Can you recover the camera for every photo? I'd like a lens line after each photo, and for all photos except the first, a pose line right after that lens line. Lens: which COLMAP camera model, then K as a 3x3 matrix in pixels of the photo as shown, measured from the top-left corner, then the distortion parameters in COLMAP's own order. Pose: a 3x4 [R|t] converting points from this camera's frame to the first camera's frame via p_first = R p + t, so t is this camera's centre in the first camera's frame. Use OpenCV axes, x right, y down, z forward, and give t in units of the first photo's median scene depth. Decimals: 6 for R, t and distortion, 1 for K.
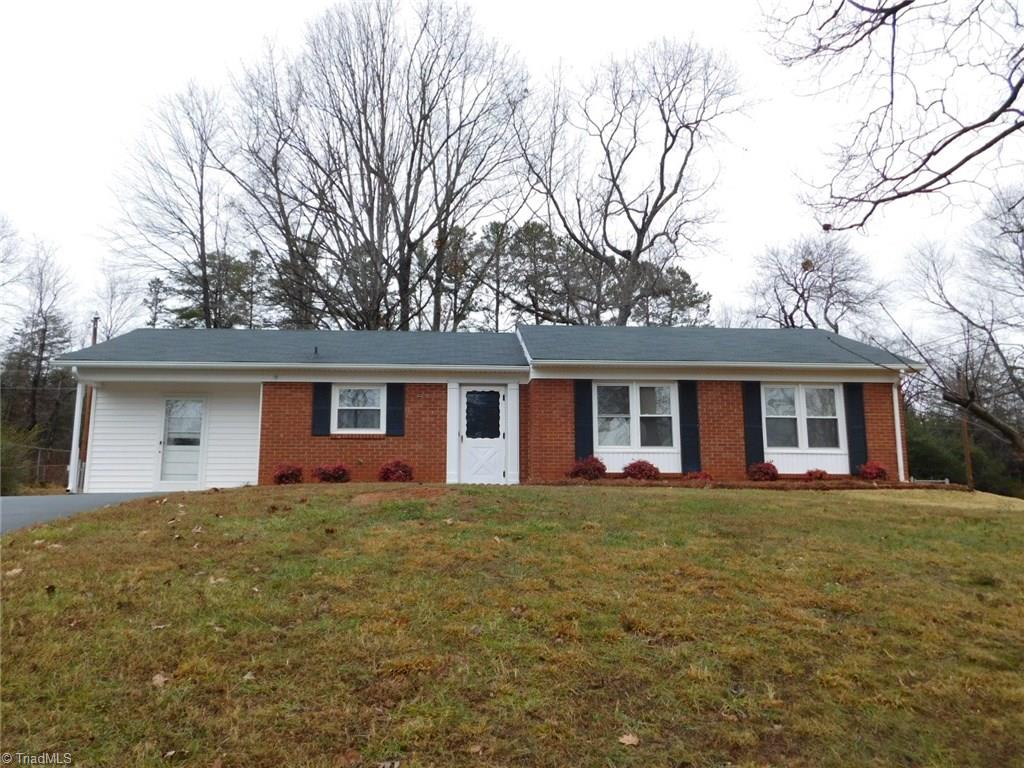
lens RADIAL K [[832.0, 0, 512.0], [0, 832.0, 384.0], [0, 0, 1]] dist [-0.007430, -0.001475]
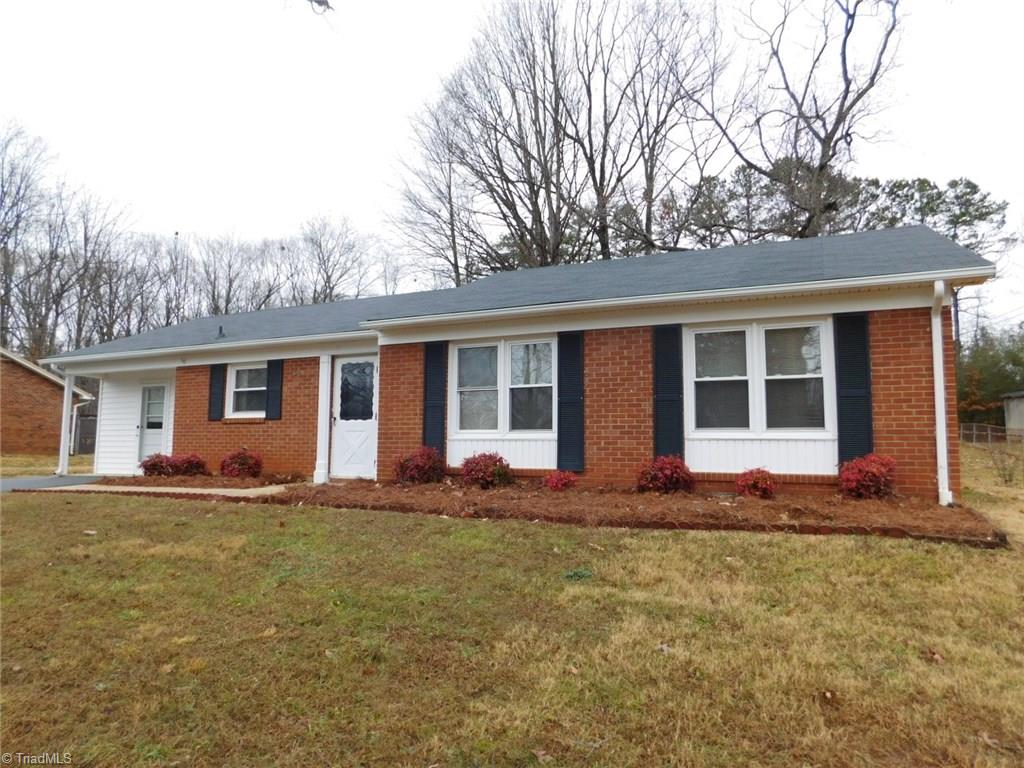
lens RADIAL K [[674.2, 0, 512.0], [0, 674.2, 384.0], [0, 0, 1]] dist [-0.034430, 0.004128]
pose [[0.872937, -0.039501, -0.486231, 0.432189], [0.077424, 0.995302, 0.058141, 0.002350], [0.481650, -0.088399, 0.871894, 0.495184]]
